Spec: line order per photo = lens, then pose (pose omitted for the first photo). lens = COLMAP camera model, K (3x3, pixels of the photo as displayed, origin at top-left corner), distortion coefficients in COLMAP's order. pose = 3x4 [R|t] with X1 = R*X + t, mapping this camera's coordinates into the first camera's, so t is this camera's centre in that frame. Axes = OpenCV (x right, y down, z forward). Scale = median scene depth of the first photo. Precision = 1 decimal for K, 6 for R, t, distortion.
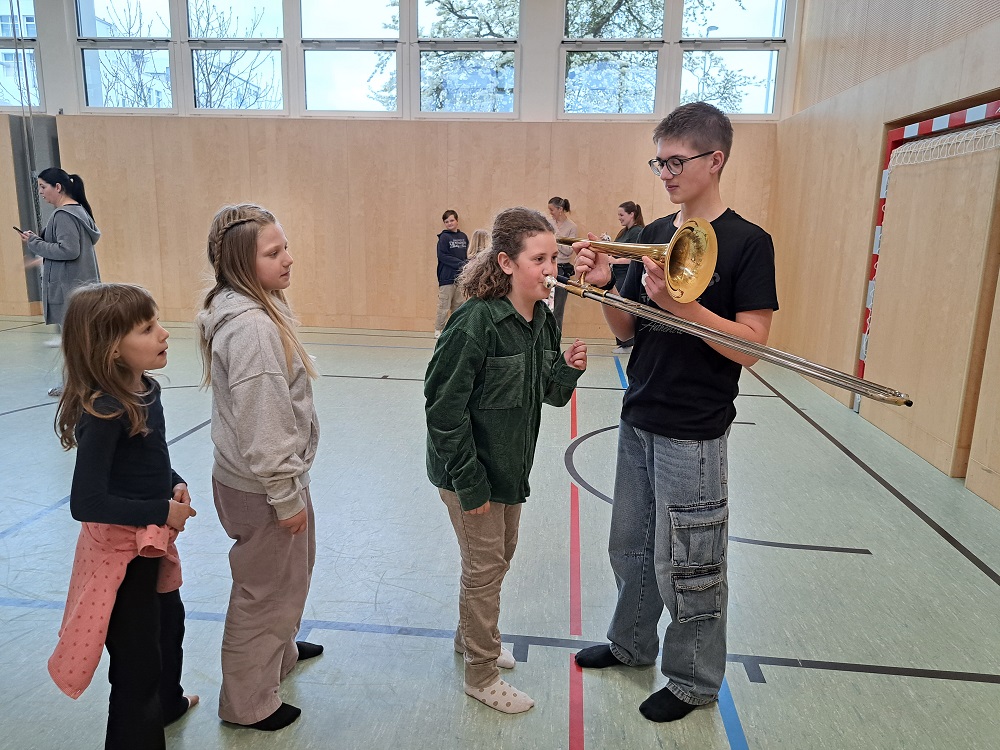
lens RADIAL K [[746.9, 0, 495.2], [0, 746.9, 383.4], [0, 0, 1]] dist [0.036125, -0.027340]
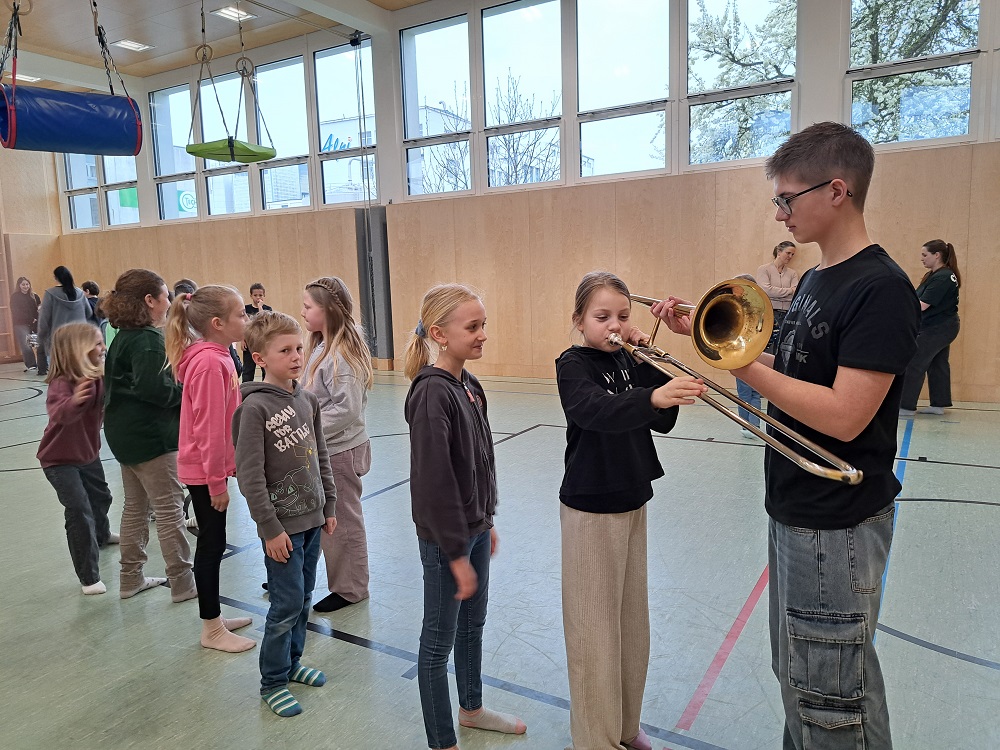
lens RADIAL K [[746.9, 0, 494.4], [0, 746.9, 376.7], [0, 0, 1]] dist [0.036125, -0.027340]
pose [[0.896174, 0.009104, -0.443609, 0.118653], [-0.045276, 0.996447, -0.071016, -0.003012], [0.441387, 0.083727, 0.893402, 0.027339]]
